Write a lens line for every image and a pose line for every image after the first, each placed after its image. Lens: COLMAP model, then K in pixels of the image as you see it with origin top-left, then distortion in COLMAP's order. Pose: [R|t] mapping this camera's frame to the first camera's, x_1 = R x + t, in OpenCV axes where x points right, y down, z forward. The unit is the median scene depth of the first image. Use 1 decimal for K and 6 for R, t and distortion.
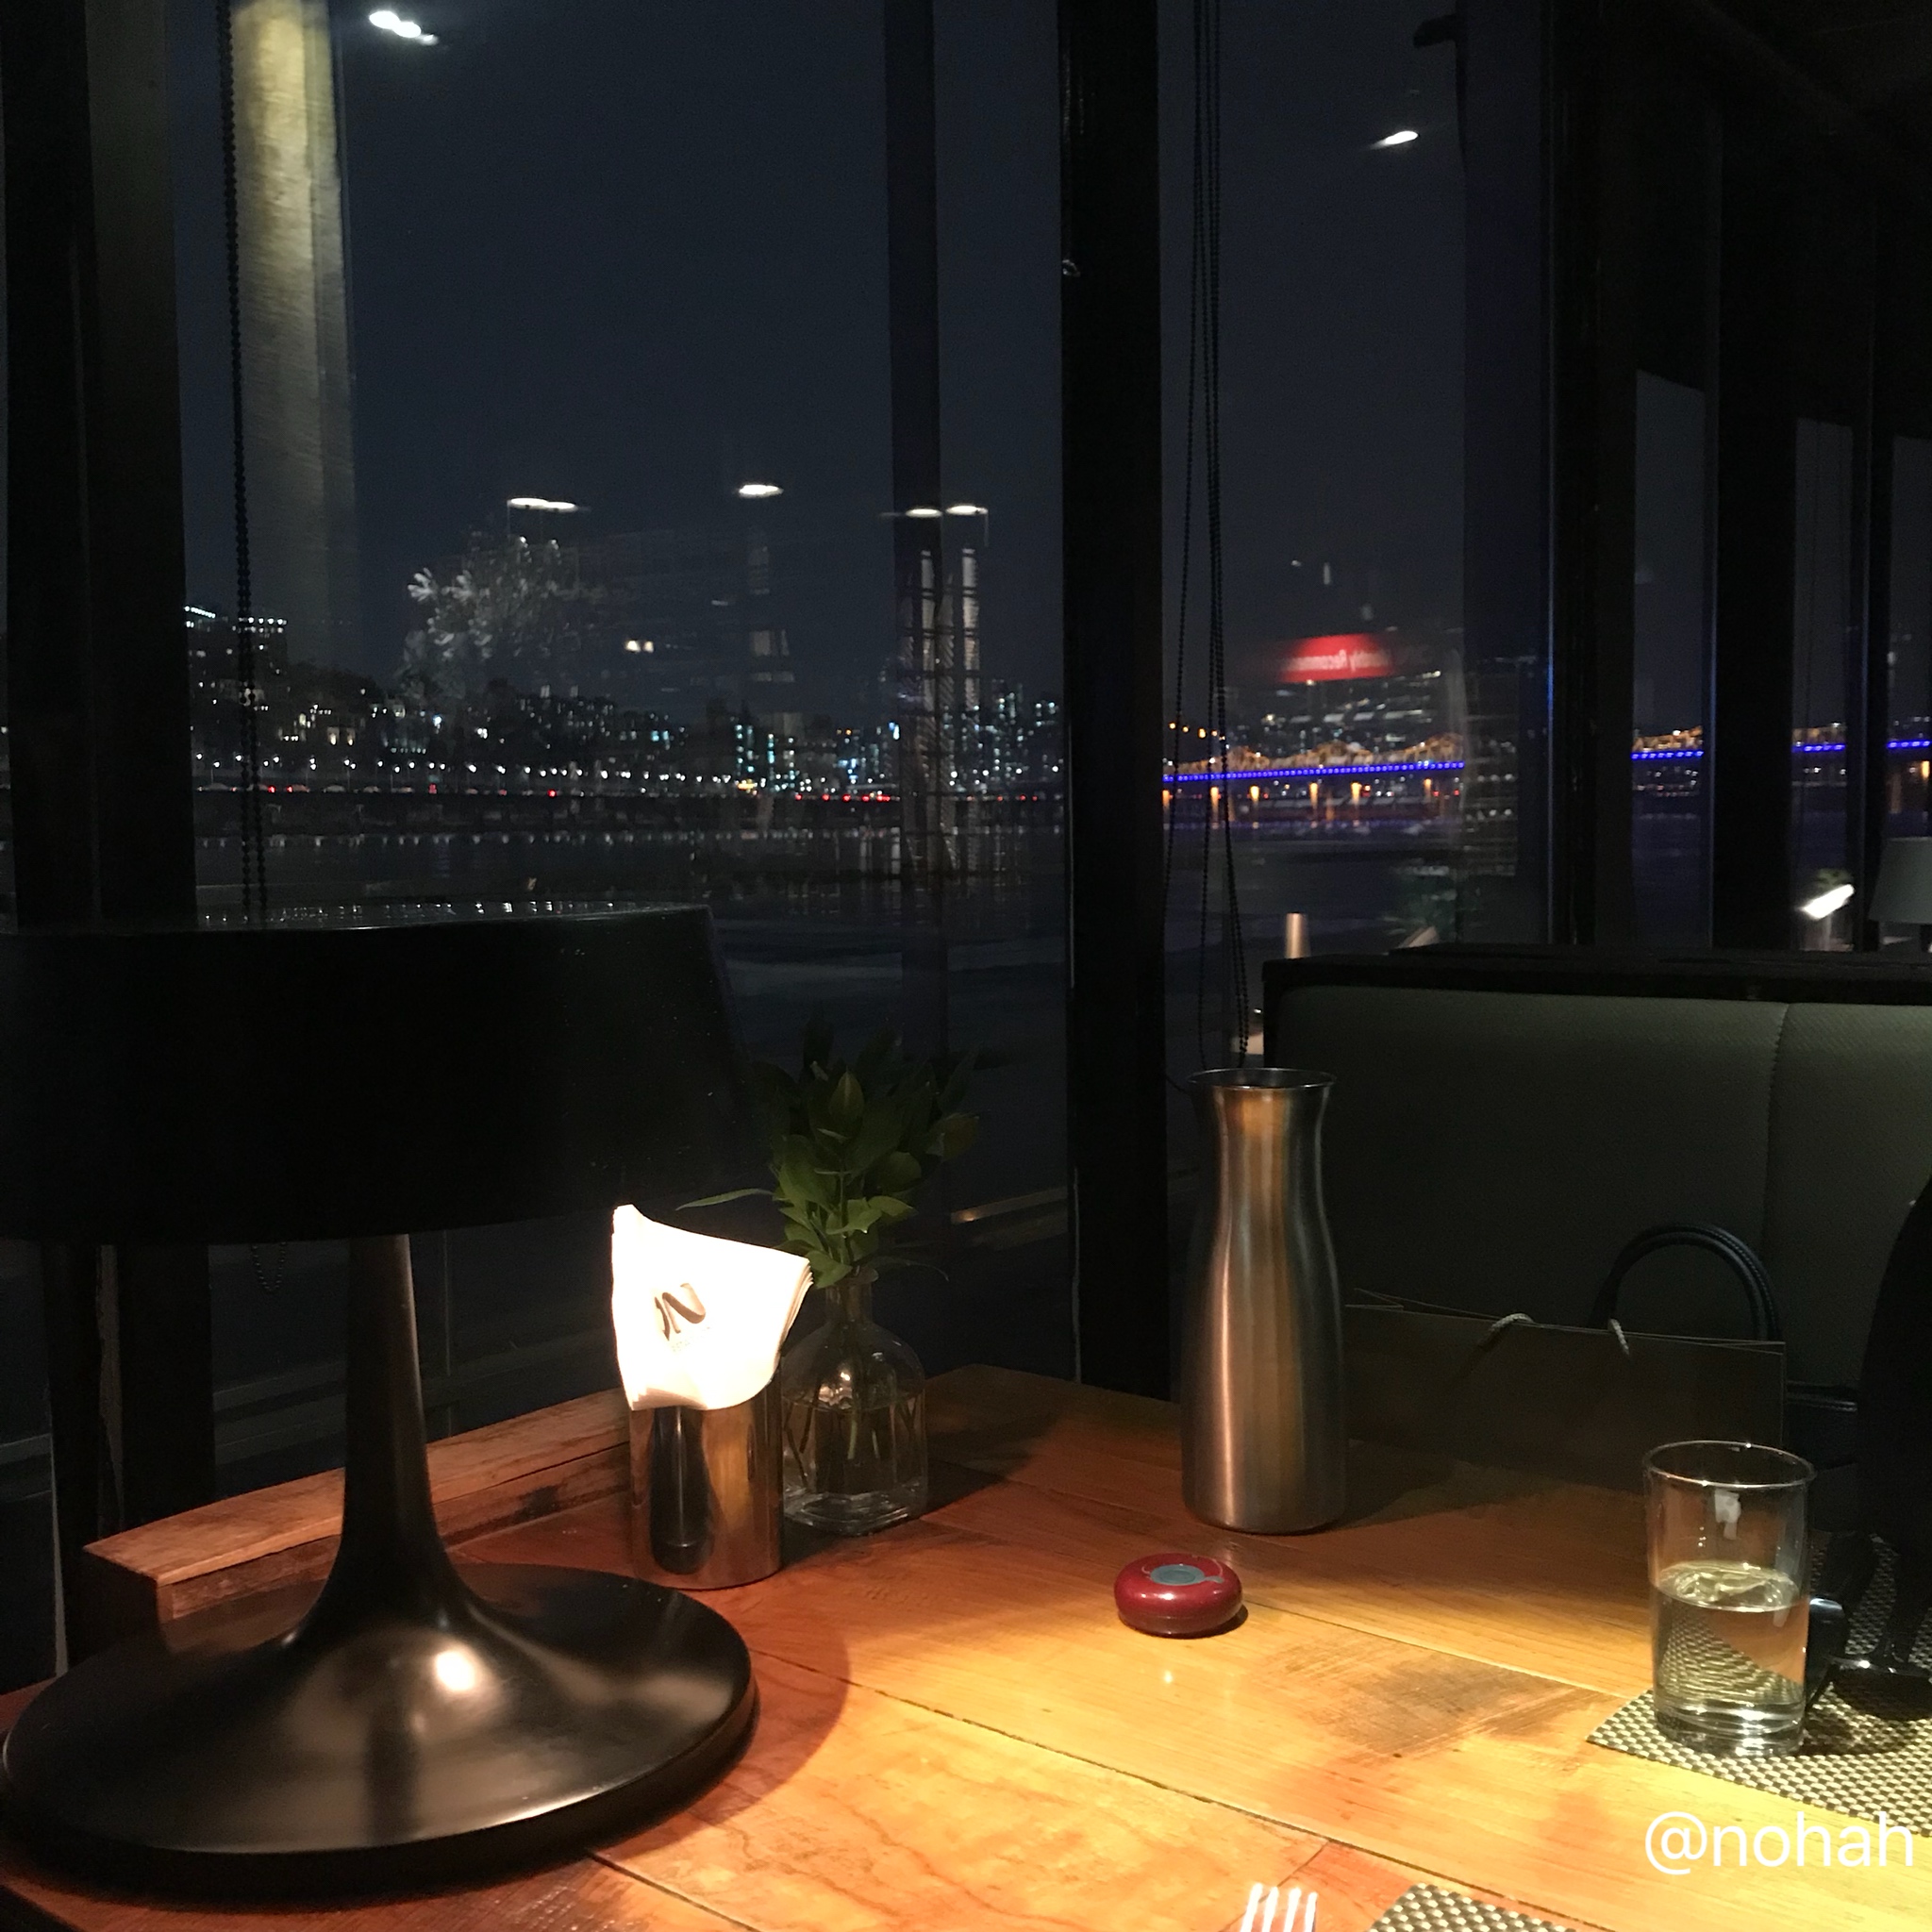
lens RADIAL K [[2115.6, 0, 966.0], [0, 2115.6, 966.0], [0, 0, 1]] dist [0.020421, -0.034800]
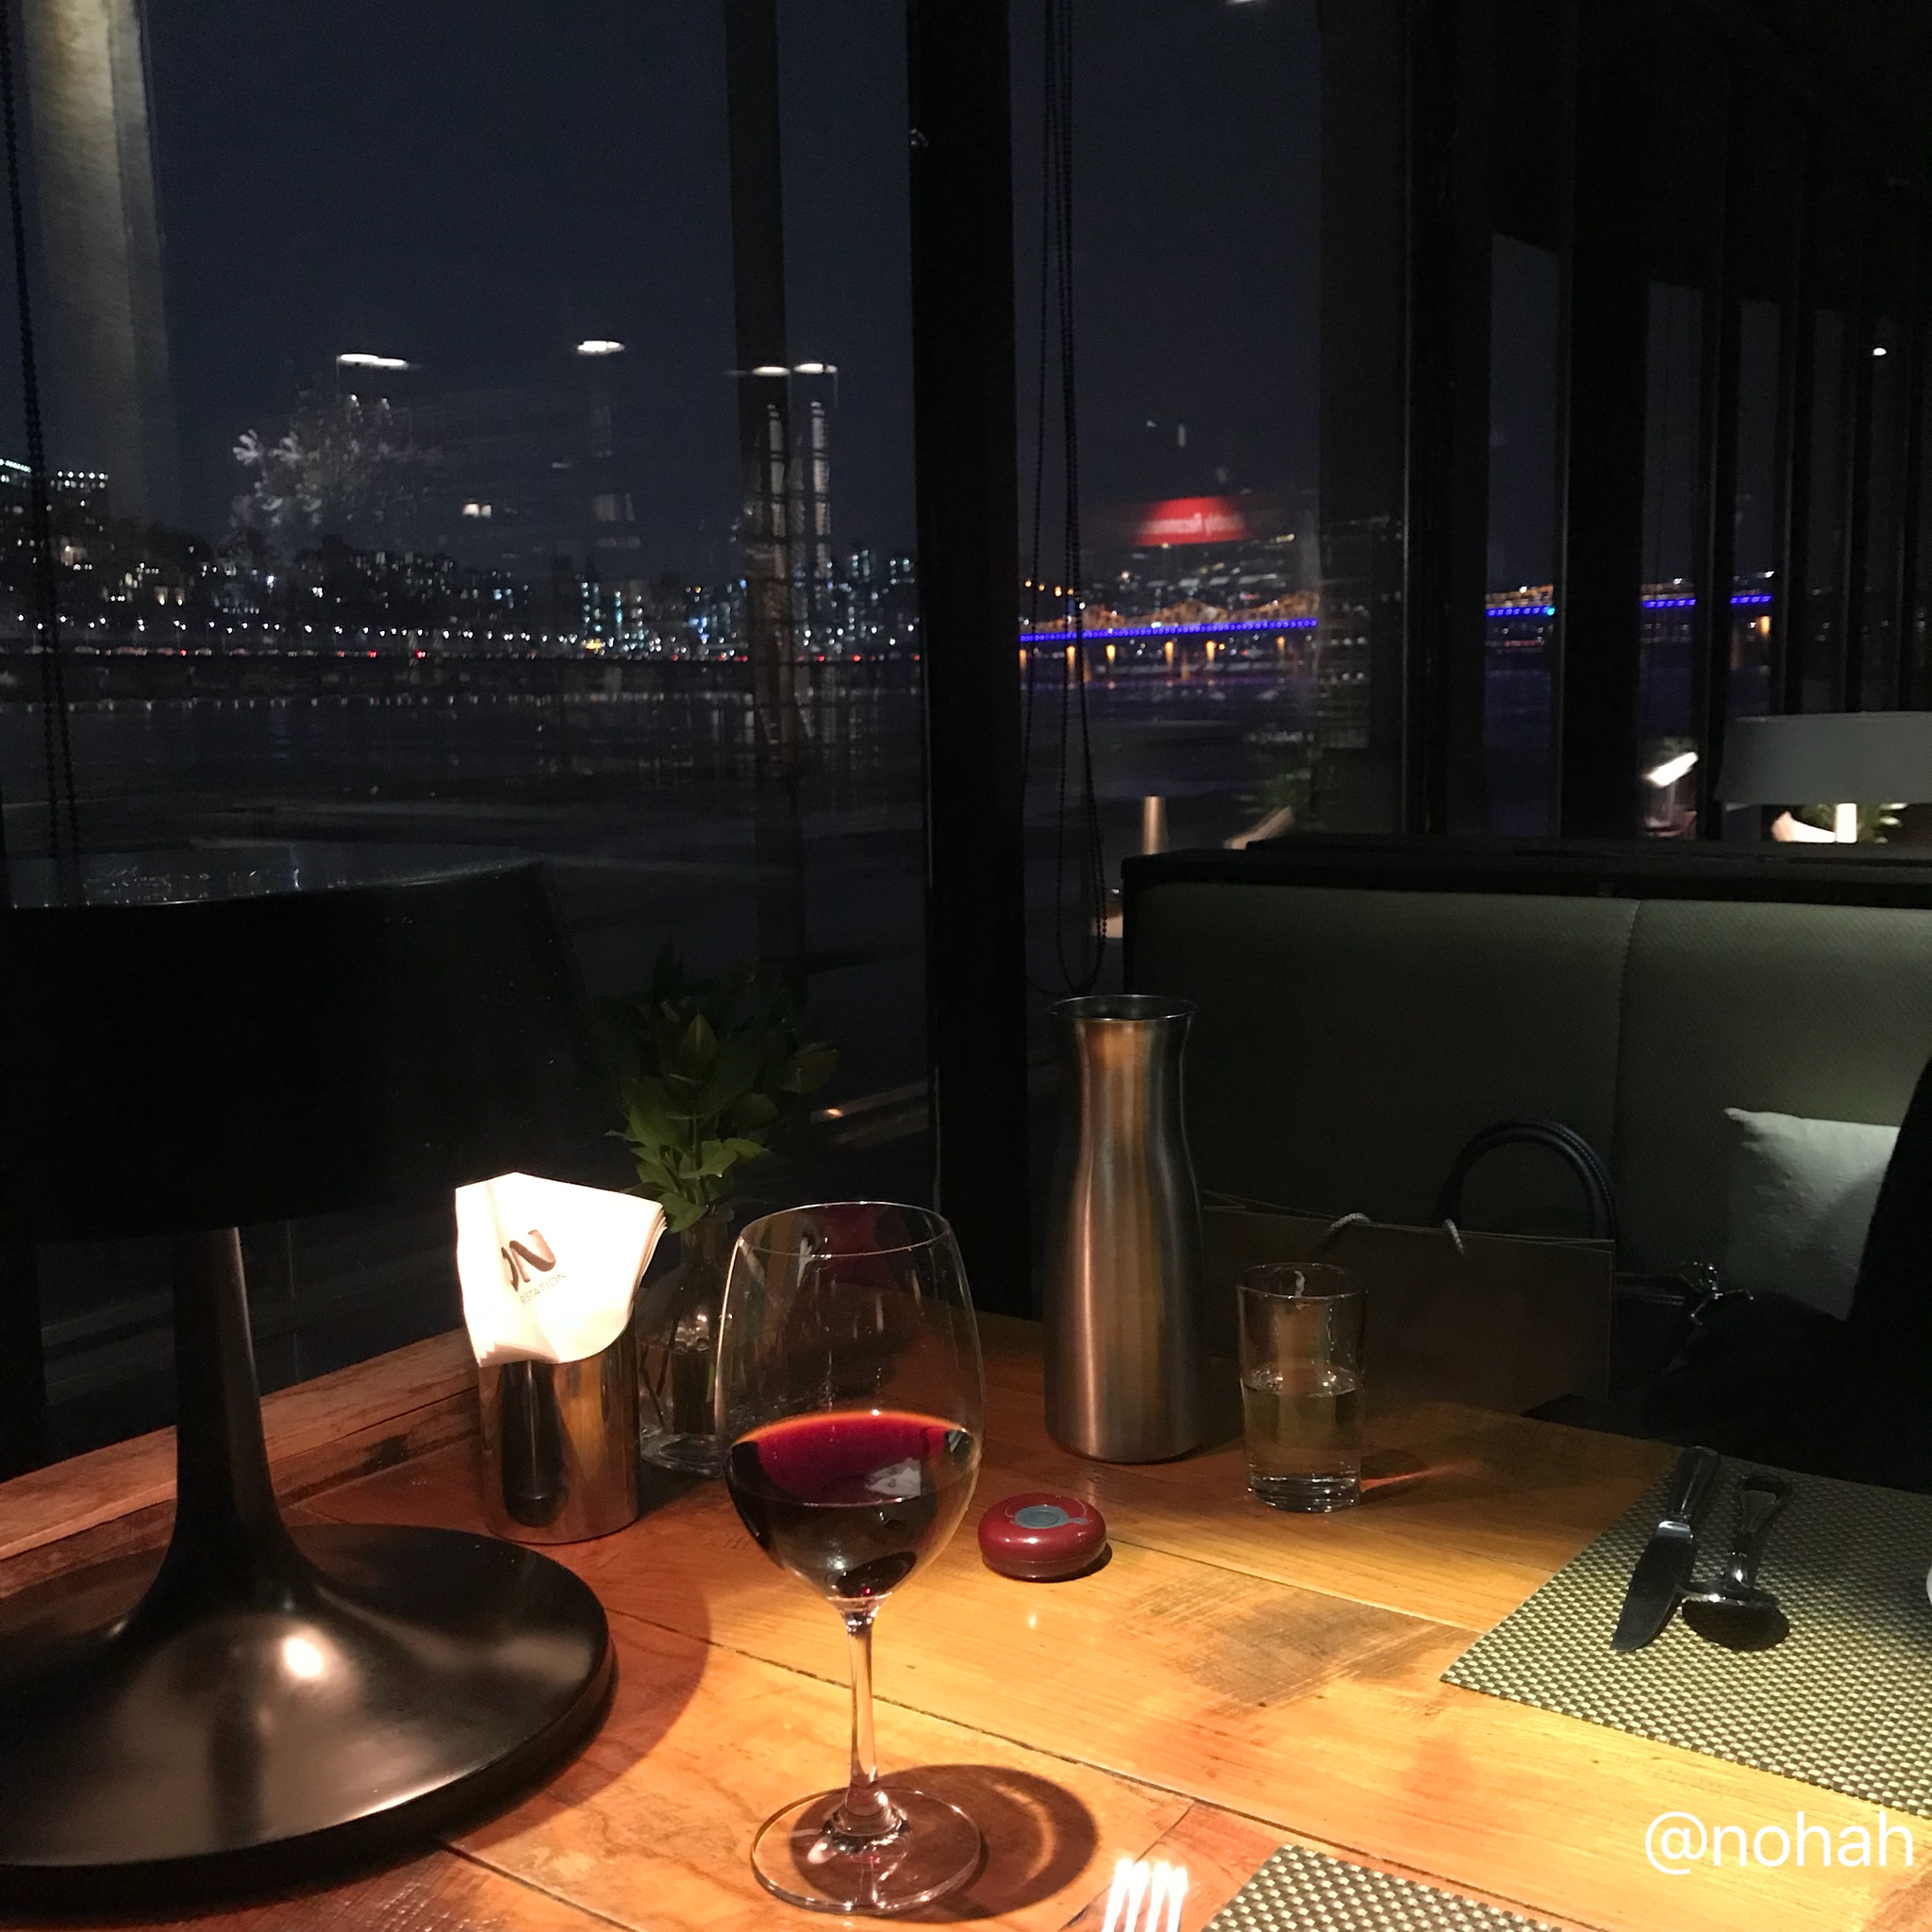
lens RADIAL K [[2121.3, 0, 966.0], [0, 2121.3, 966.0], [0, 0, 1]] dist [0.017600, -0.008890]
pose [[0.997669, -0.013553, 0.066887, 0.001369], [0.009171, 0.997818, 0.065383, -0.031634], [-0.067627, -0.064617, 0.995616, 0.025609]]
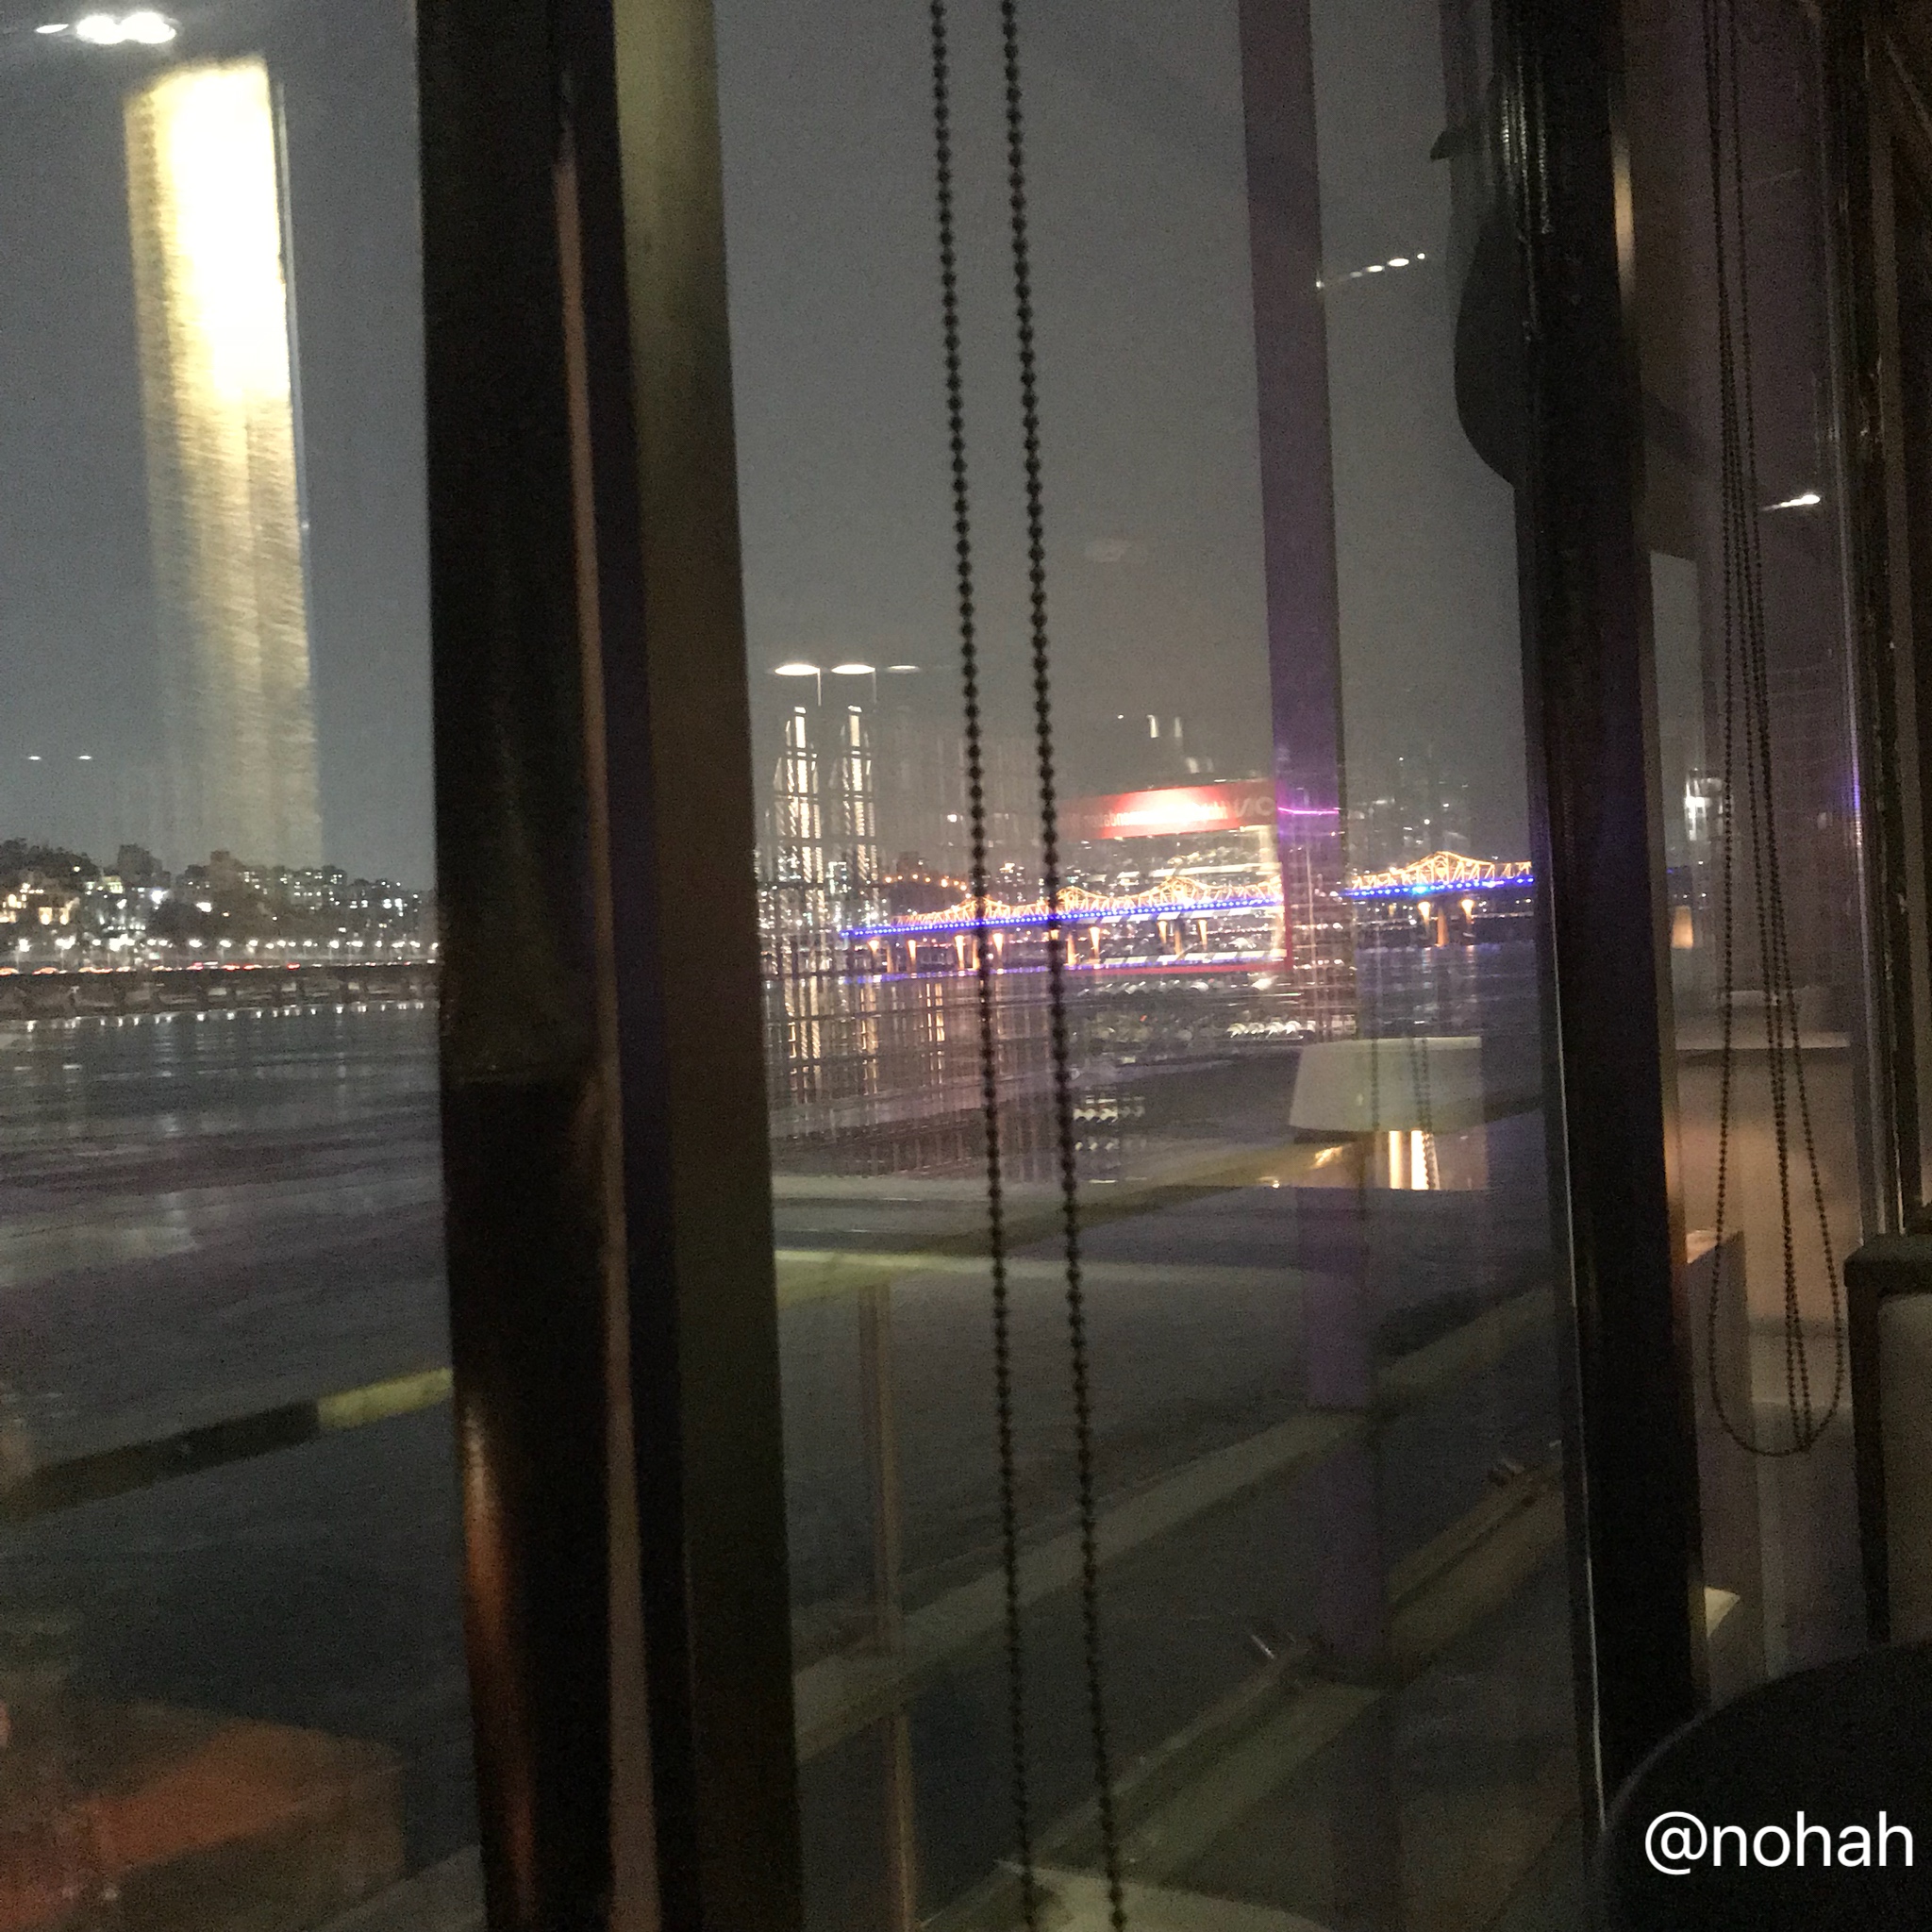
lens RADIAL K [[2115.6, 0, 966.0], [0, 2115.6, 966.0], [0, 0, 1]] dist [0.020421, -0.034800]
pose [[0.991862, -0.036826, 0.121878, -0.350722], [0.045462, 0.996591, -0.068851, -0.098349], [-0.118927, 0.073832, 0.990154, 0.404494]]
